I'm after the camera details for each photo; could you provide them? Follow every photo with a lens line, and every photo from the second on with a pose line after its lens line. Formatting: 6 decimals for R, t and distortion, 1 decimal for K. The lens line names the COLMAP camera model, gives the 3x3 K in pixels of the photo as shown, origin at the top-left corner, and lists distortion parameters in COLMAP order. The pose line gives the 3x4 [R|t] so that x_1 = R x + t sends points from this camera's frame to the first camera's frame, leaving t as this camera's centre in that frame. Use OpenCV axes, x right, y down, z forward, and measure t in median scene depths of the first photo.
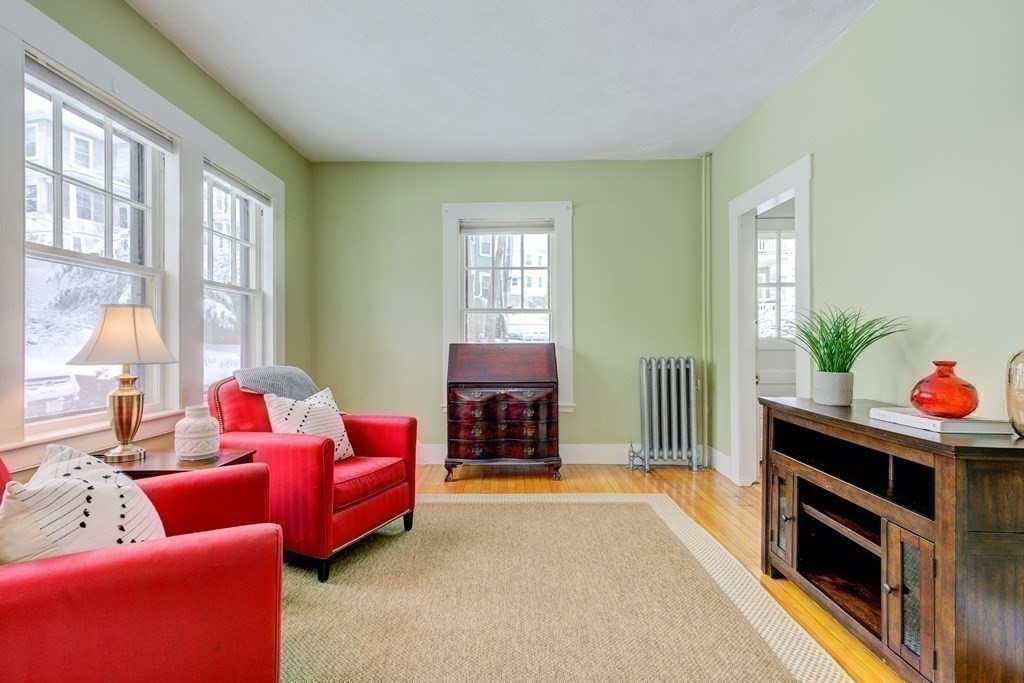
lens RADIAL K [[506.4, 0, 512.0], [0, 506.4, 341.5], [0, 0, 1]] dist [0.000872, 0.000408]
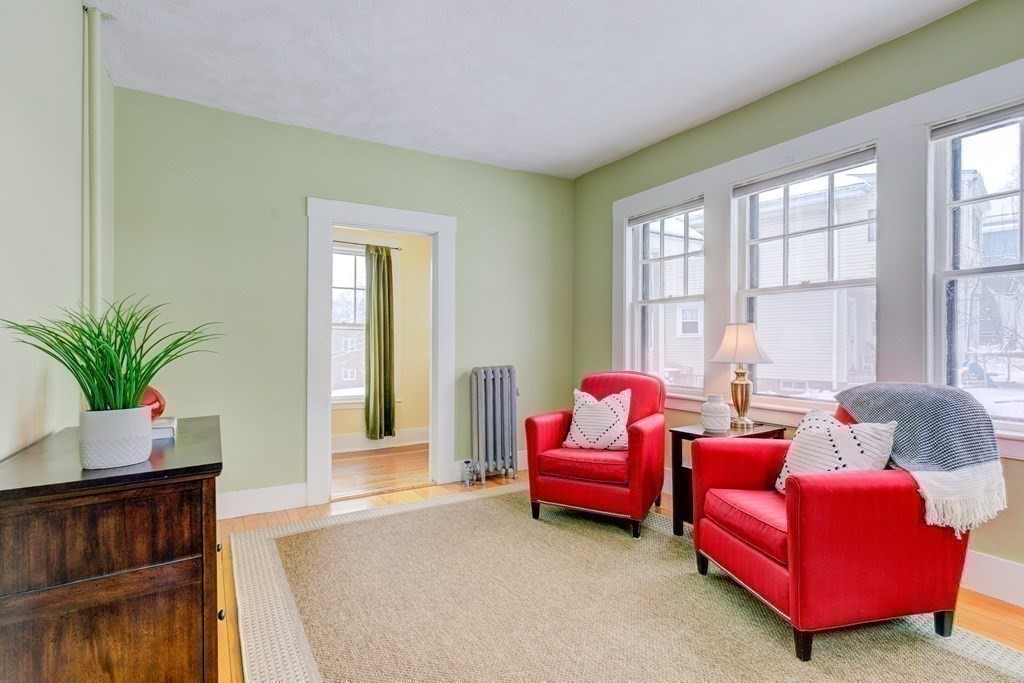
lens RADIAL K [[506.4, 0, 512.0], [0, 506.4, 341.5], [0, 0, 1]] dist [0.000872, 0.000408]
pose [[-0.851827, 0.011385, -0.523700, 0.592571], [0.006089, 0.999911, 0.011832, -0.038689], [0.523788, 0.006890, -0.851821, 1.895986]]
